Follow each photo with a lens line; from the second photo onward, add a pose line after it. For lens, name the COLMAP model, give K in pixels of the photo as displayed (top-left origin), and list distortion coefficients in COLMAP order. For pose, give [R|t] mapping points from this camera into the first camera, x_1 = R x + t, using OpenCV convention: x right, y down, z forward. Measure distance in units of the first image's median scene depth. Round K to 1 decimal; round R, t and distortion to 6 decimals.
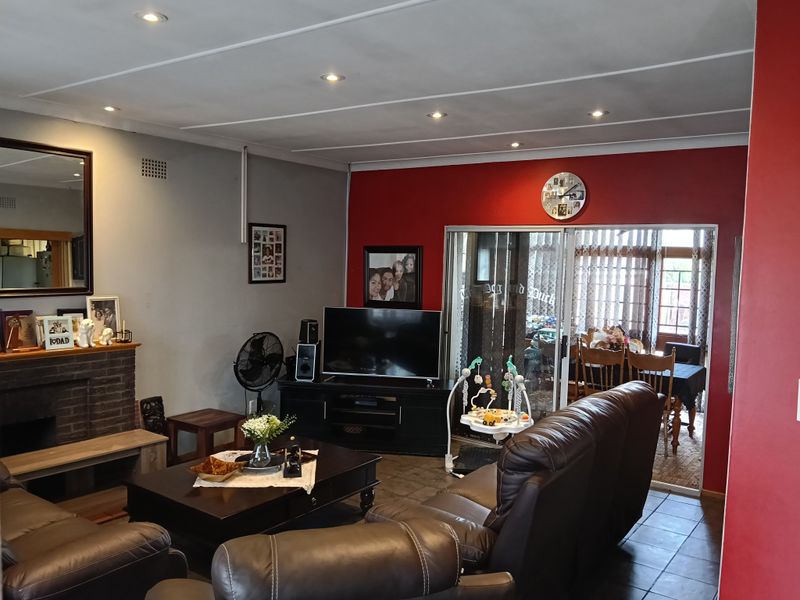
lens RADIAL K [[664.6, 0, 402.6], [0, 664.6, 297.5], [0, 0, 1]] dist [-0.000696, -0.005202]
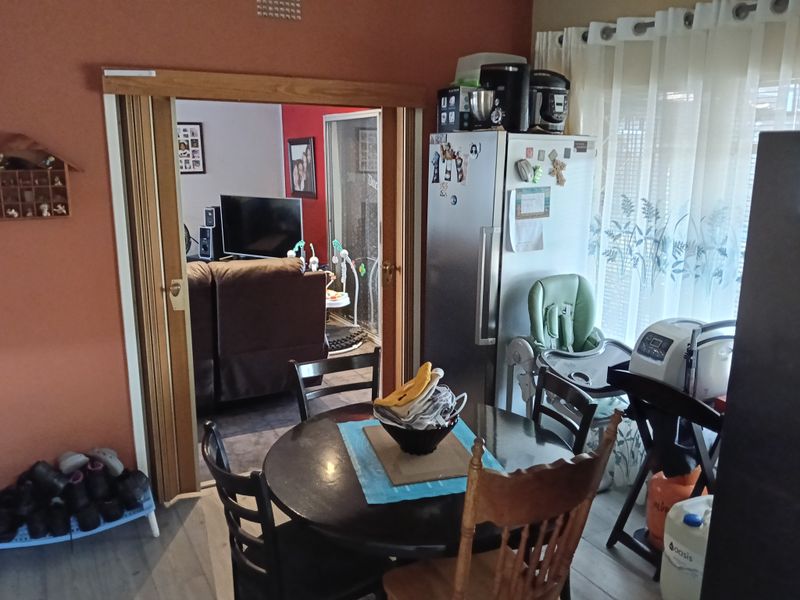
lens RADIAL K [[664.6, 0, 399.8], [0, 664.6, 301.2], [0, 0, 1]] dist [-0.000696, -0.005202]
pose [[0.913082, 0.065485, -0.402483, 0.753079], [-0.003836, 0.988357, 0.152106, 0.023960], [0.407757, -0.137342, 0.902702, 0.082577]]
